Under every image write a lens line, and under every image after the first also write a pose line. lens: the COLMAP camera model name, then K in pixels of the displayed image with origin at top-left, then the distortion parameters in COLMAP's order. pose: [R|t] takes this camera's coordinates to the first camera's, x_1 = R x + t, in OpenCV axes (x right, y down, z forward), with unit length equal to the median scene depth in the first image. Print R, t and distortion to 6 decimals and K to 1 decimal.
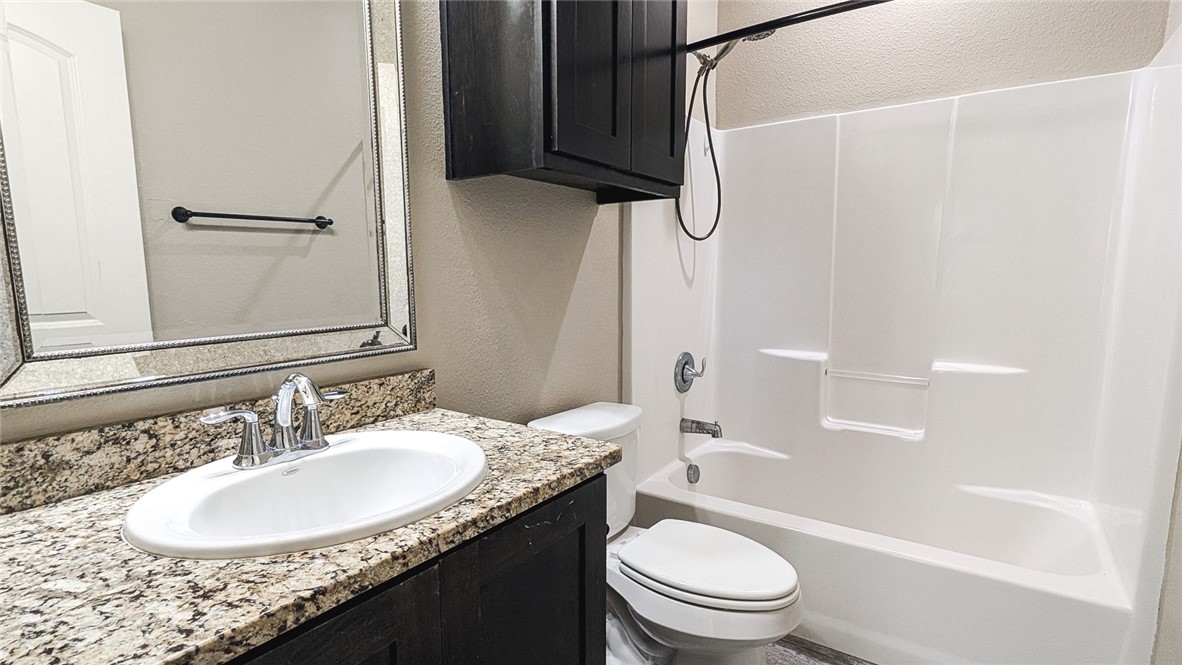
lens RADIAL K [[580.2, 0, 596.2], [0, 580.2, 348.2], [0, 0, 1]] dist [-0.000918, 0.000219]
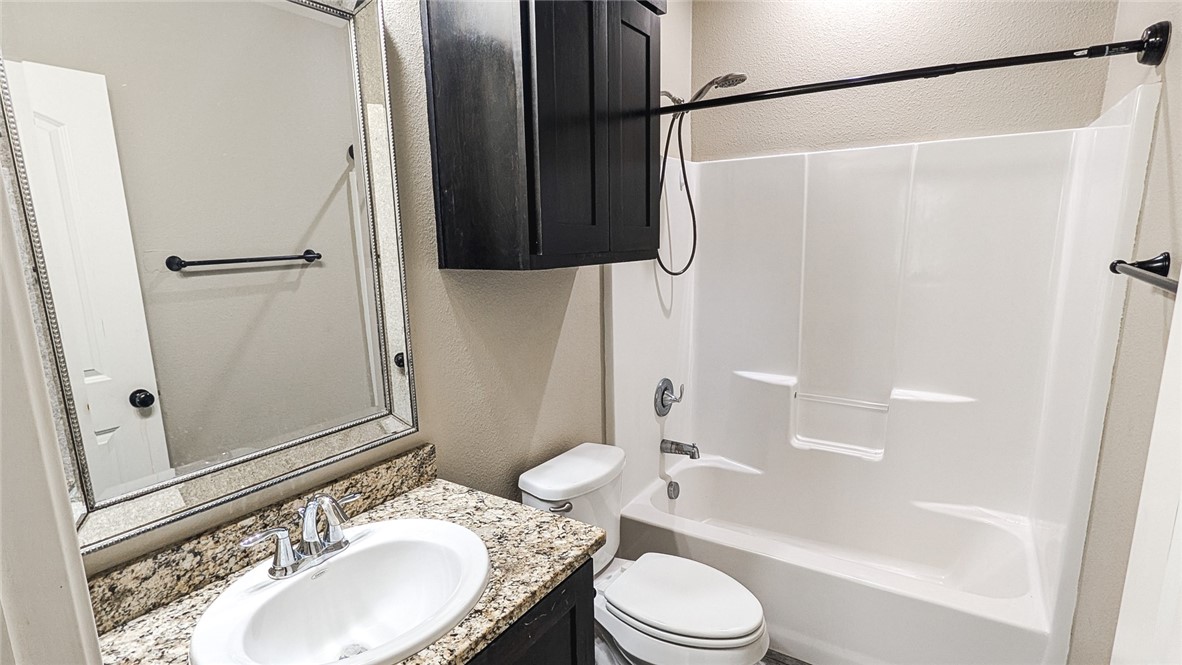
lens RADIAL K [[580.2, 0, 596.2], [0, 580.2, 348.2], [0, 0, 1]] dist [-0.000918, 0.000219]
pose [[0.999394, -0.021386, 0.027476, 0.001219], [0.019721, 0.998035, 0.059479, -0.226055], [-0.028694, -0.058901, 0.997851, -0.105836]]
